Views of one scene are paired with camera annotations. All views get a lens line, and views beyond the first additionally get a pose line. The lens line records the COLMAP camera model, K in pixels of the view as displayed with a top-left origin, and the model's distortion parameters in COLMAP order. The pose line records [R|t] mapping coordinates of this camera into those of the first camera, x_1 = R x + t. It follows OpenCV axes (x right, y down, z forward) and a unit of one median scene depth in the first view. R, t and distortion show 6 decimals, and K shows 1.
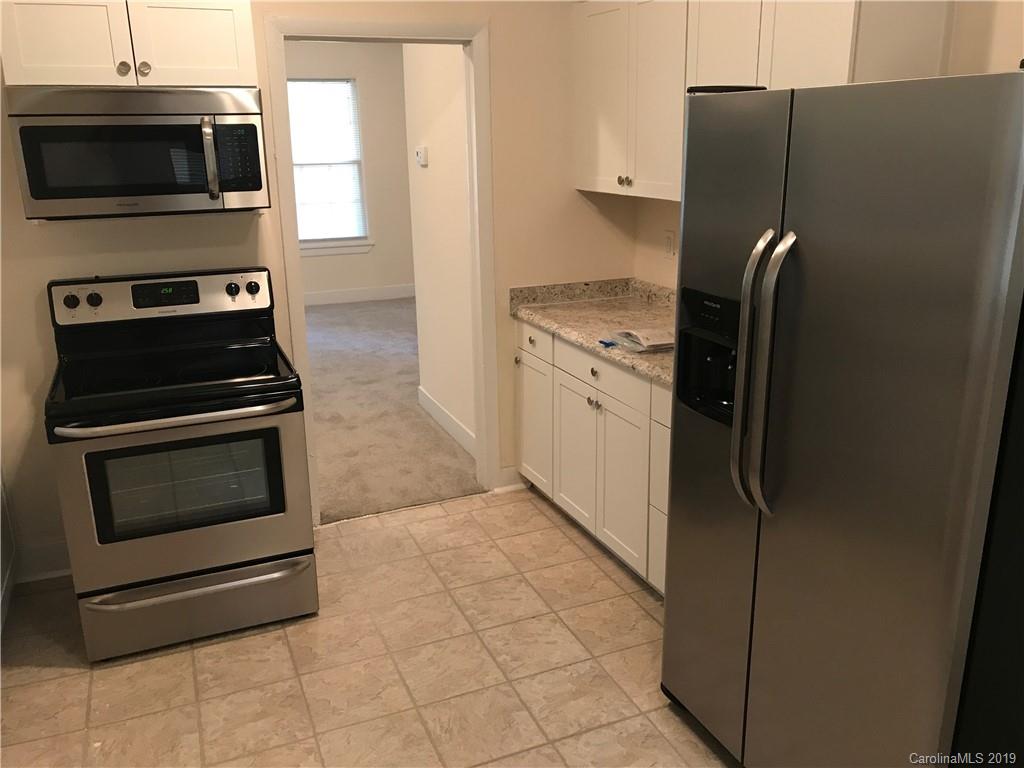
lens RADIAL K [[841.9, 0, 519.4], [0, 841.9, 377.6], [0, 0, 1]] dist [0.000503, 0.002500]
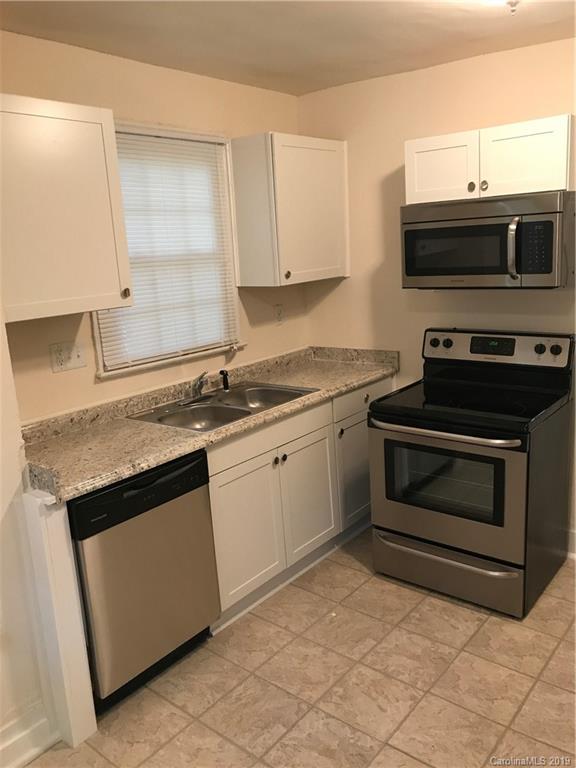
lens RADIAL K [[631.4, 0, 288.0], [0, 631.4, 384.0], [0, 0, 1]] dist [0.000503, 0.002500]
pose [[0.457356, 0.177409, -0.871407, 0.372755], [-0.199277, 0.975425, 0.093996, -0.076600], [0.866668, 0.130662, 0.481470, 0.249206]]
